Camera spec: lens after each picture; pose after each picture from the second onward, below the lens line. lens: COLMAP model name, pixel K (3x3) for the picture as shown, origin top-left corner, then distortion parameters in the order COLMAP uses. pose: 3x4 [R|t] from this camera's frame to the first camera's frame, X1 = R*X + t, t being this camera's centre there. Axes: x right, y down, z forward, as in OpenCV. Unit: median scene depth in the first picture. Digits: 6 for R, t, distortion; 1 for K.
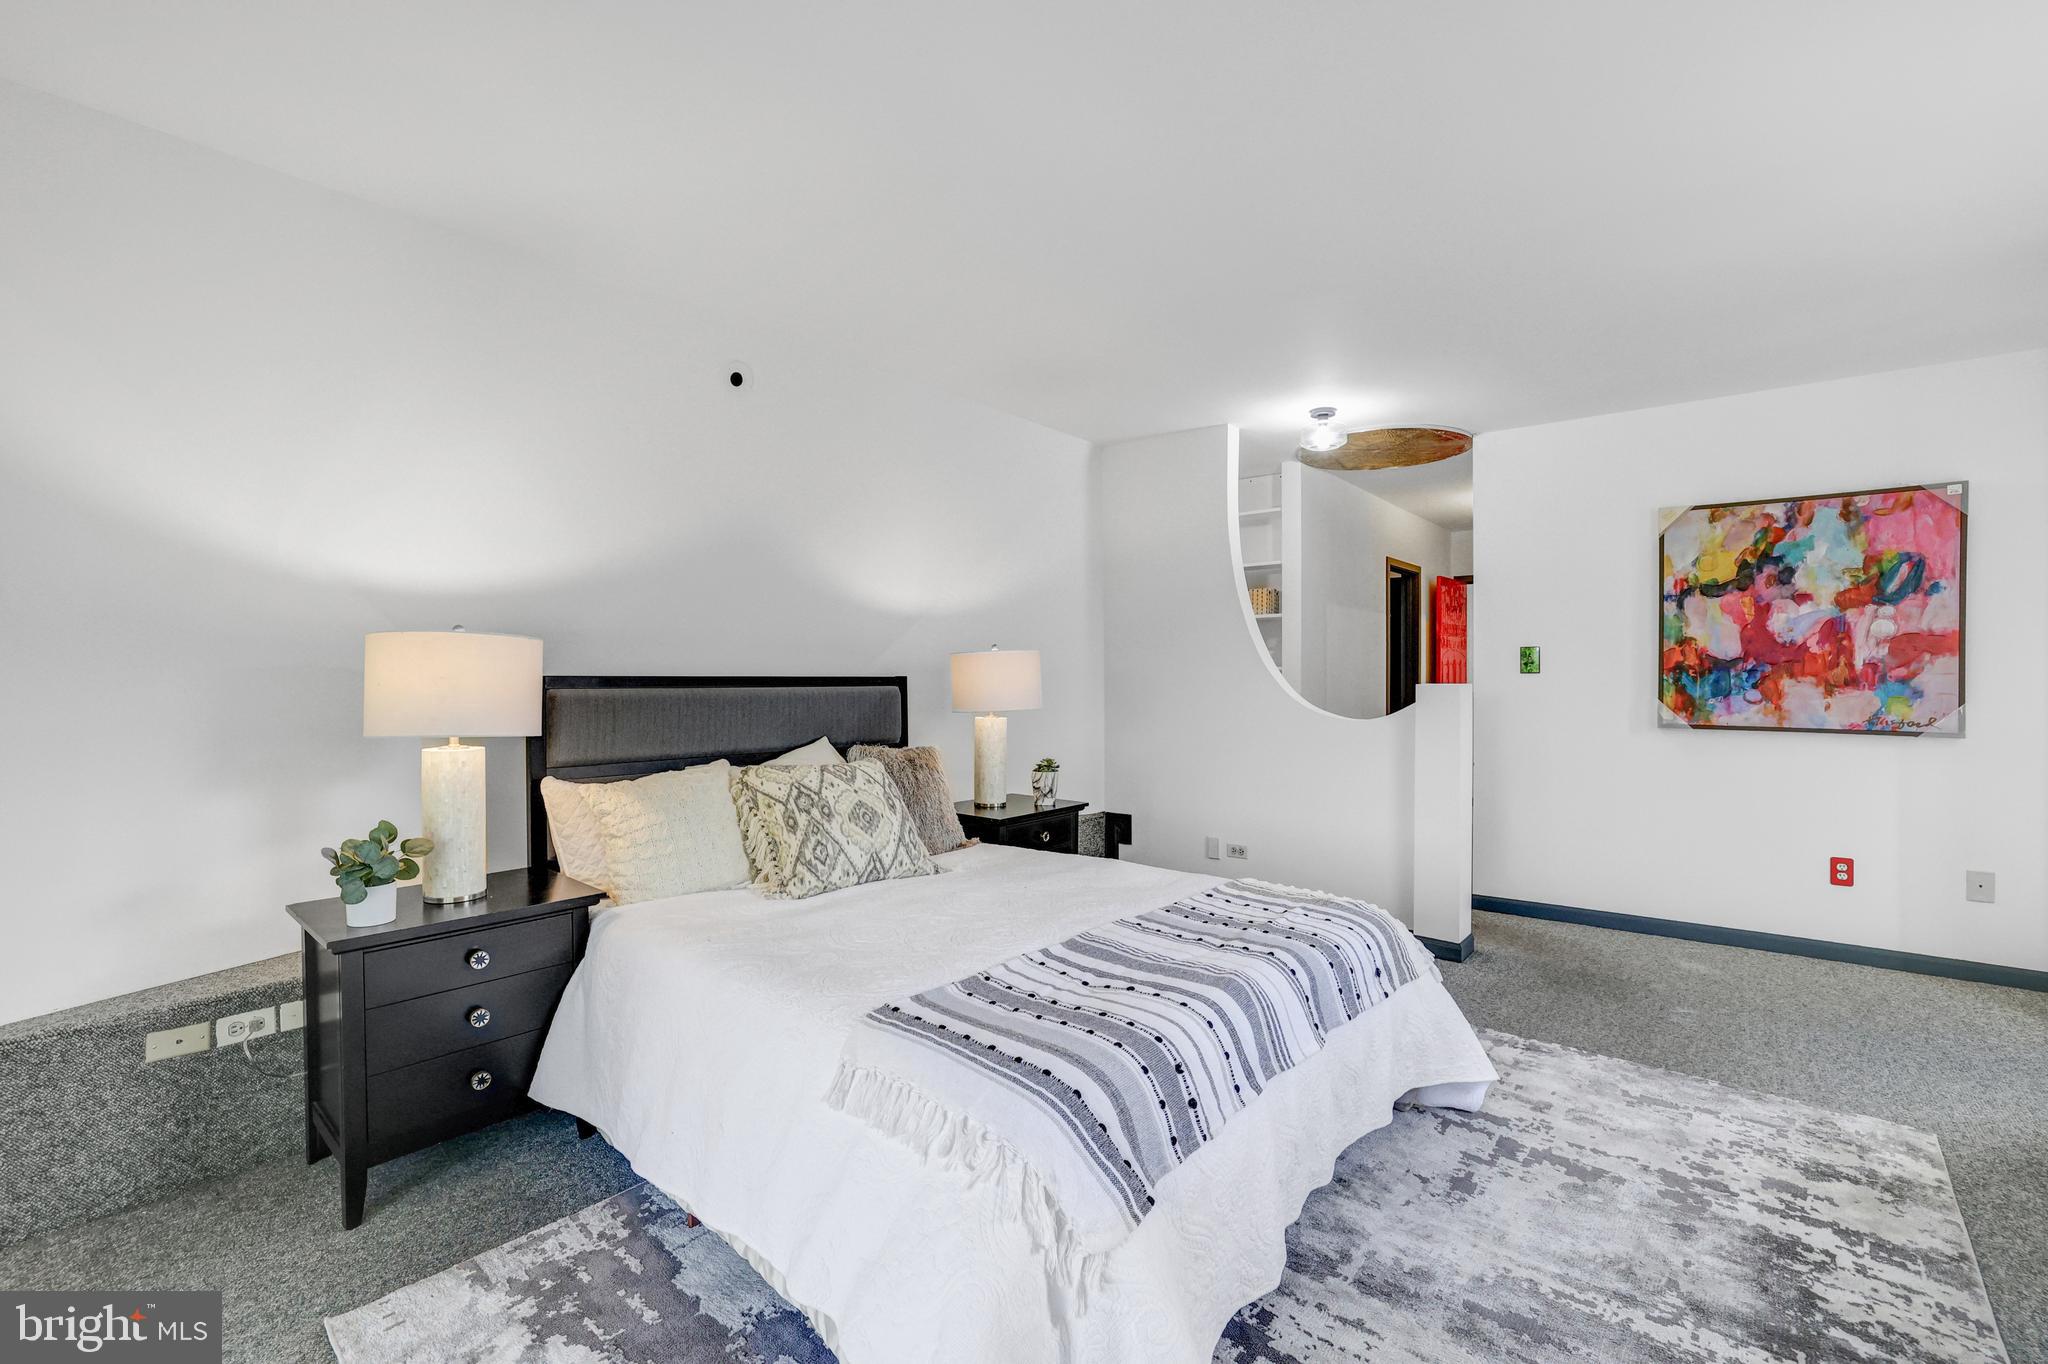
lens RADIAL K [[901.4, 0, 979.9], [0, 901.4, 658.3], [0, 0, 1]] dist [-0.038176, 0.011568]
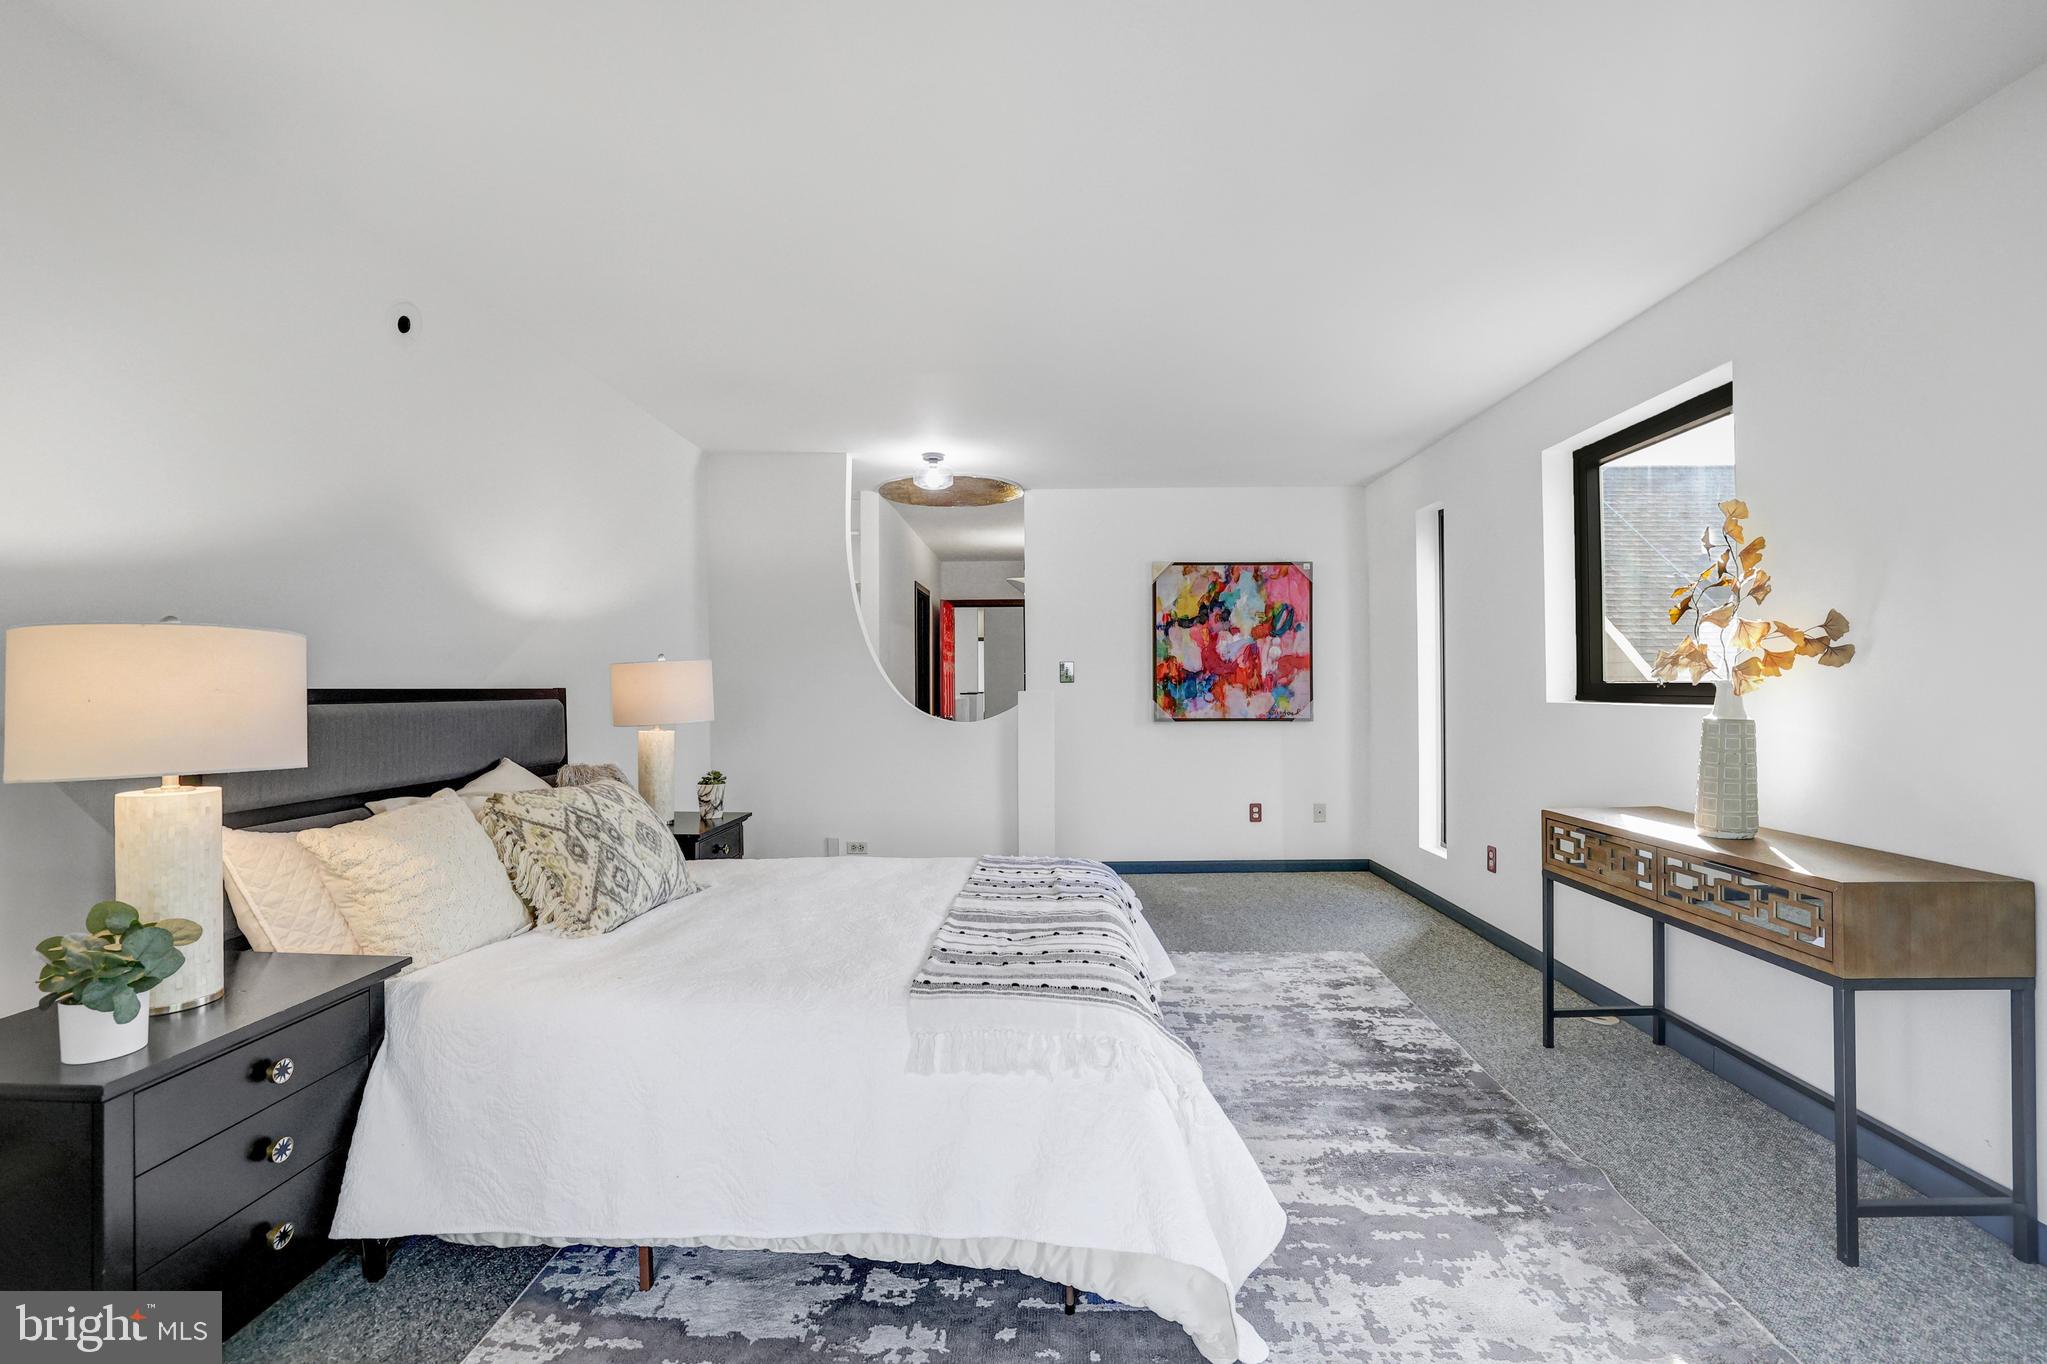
lens RADIAL K [[900.9, 0, 1048.8], [0, 900.9, 647.9], [0, 0, 1]] dist [-0.038176, 0.011568]
pose [[0.779651, 0.019890, 0.625899, -0.396022], [-0.004457, 0.999646, -0.026214, 0.002719], [-0.626199, 0.017648, 0.779464, 0.016942]]
